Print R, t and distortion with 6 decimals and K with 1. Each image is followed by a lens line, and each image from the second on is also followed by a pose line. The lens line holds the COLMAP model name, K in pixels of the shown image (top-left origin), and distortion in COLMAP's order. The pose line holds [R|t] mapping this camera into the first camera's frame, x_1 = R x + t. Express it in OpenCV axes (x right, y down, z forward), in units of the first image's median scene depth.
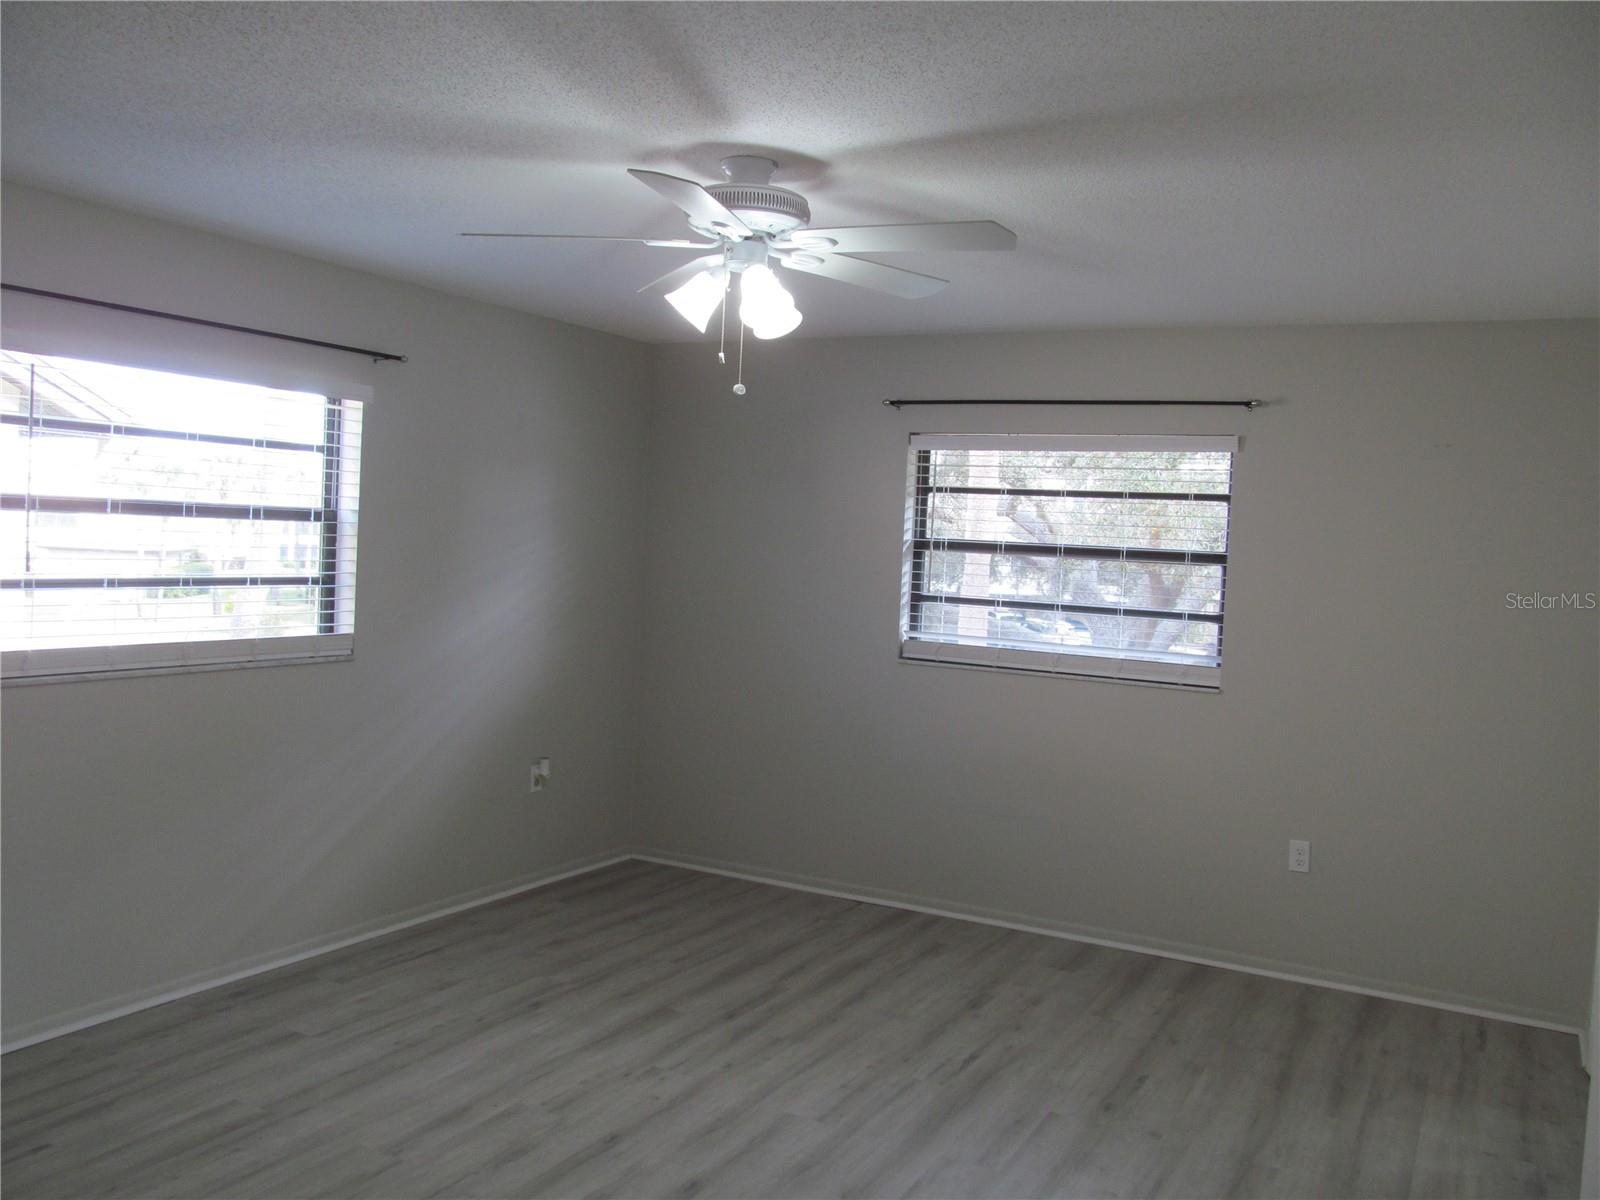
lens RADIAL K [[1333.4, 0, 796.2], [0, 1333.4, 590.9], [0, 0, 1]] dist [-0.052552, 0.019358]
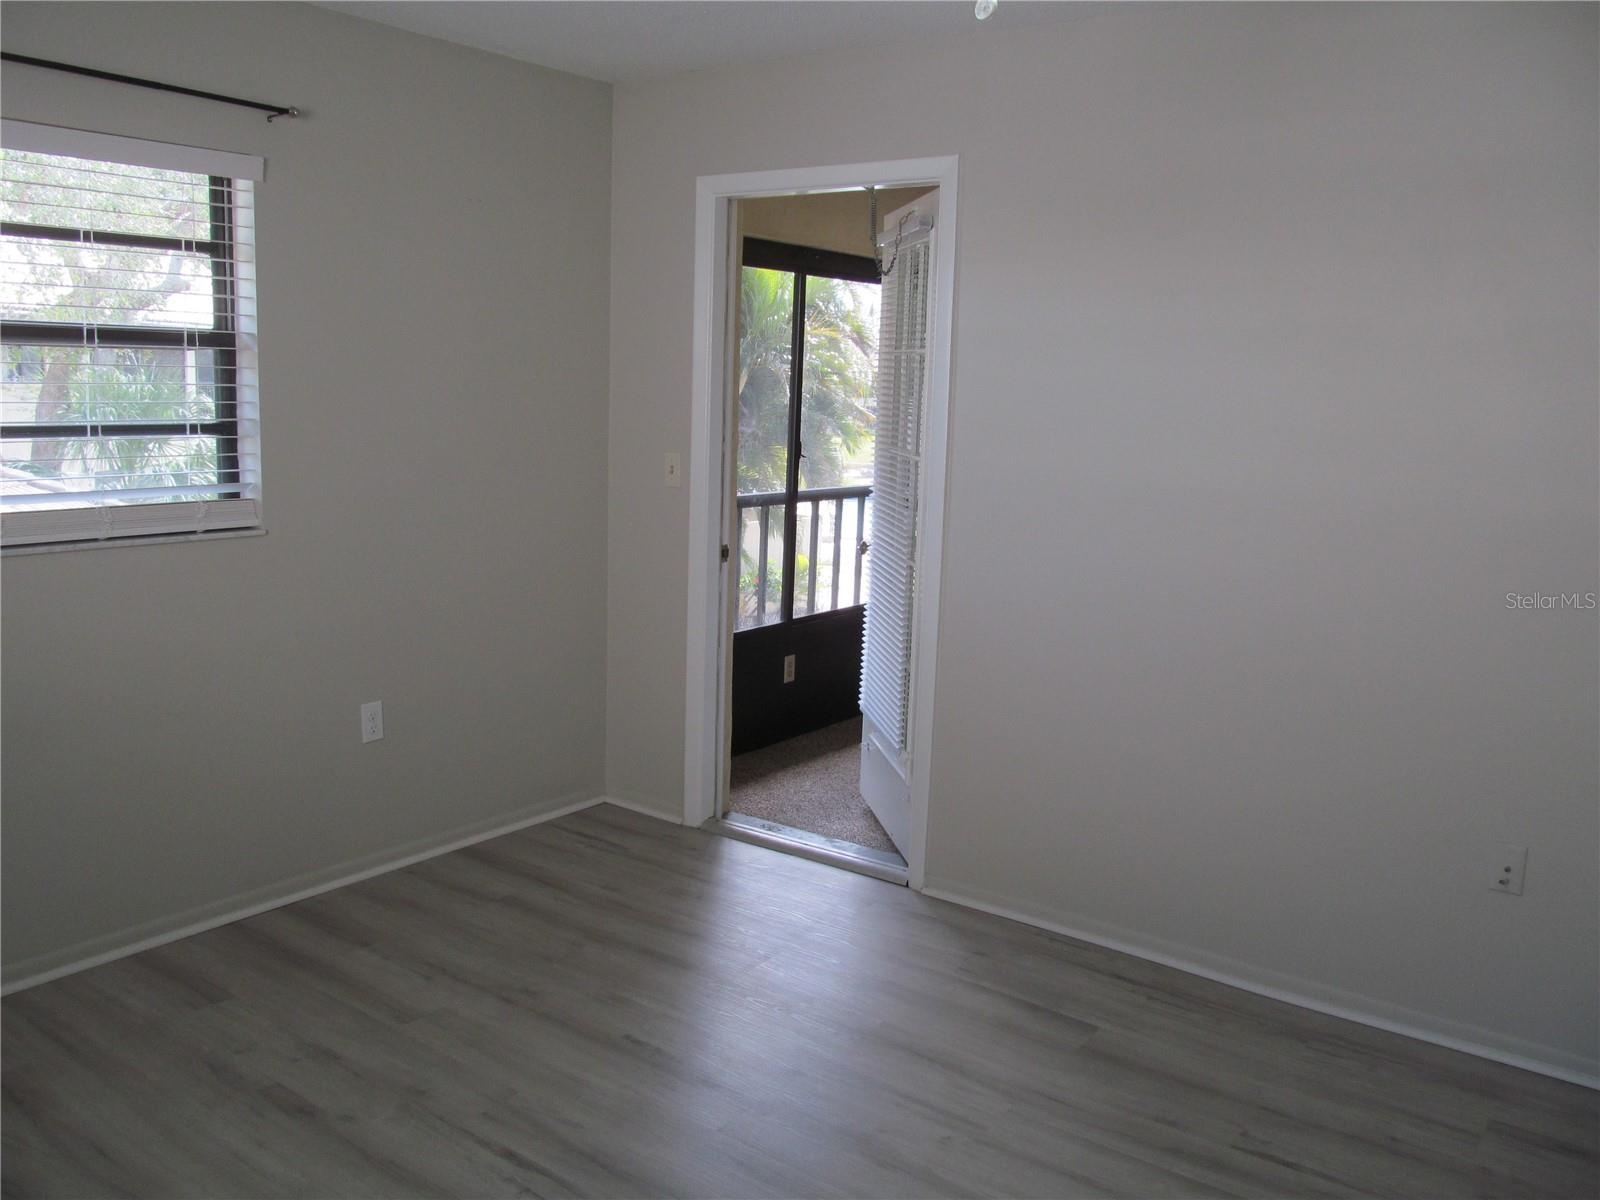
lens RADIAL K [[1333.4, 0, 796.2], [0, 1333.4, 590.9], [0, 0, 1]] dist [-0.052552, 0.019358]
pose [[0.131288, -0.203762, 0.970177, -0.339402], [0.005568, 0.978785, 0.204817, -0.036781], [-0.991329, -0.021488, 0.129638, 0.649288]]
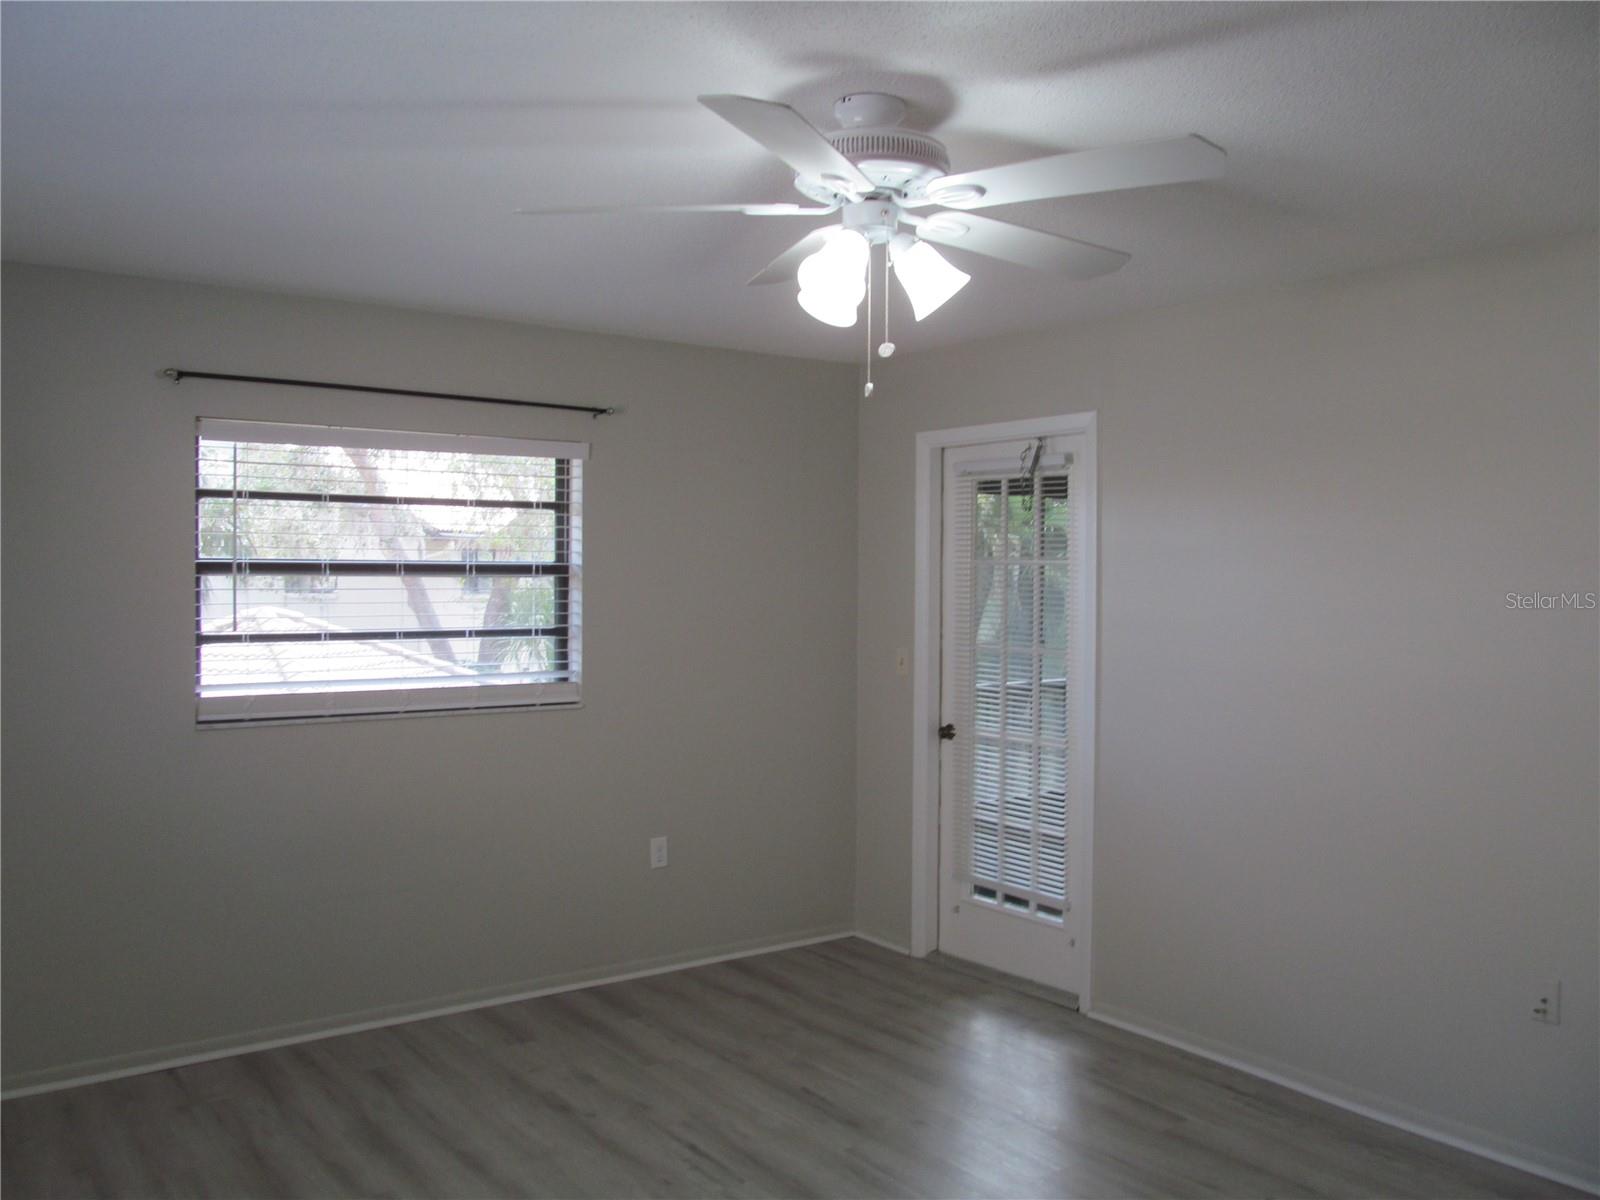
lens RADIAL K [[1340.0, 0, 801.5], [0, 1340.0, 589.7], [0, 0, 1]] dist [-0.052499, 0.022499]
pose [[0.415801, -0.060921, 0.907413, -0.514787], [0.043728, 0.997939, 0.046962, -0.050043], [-0.908404, 0.020152, 0.417608, 0.456556]]
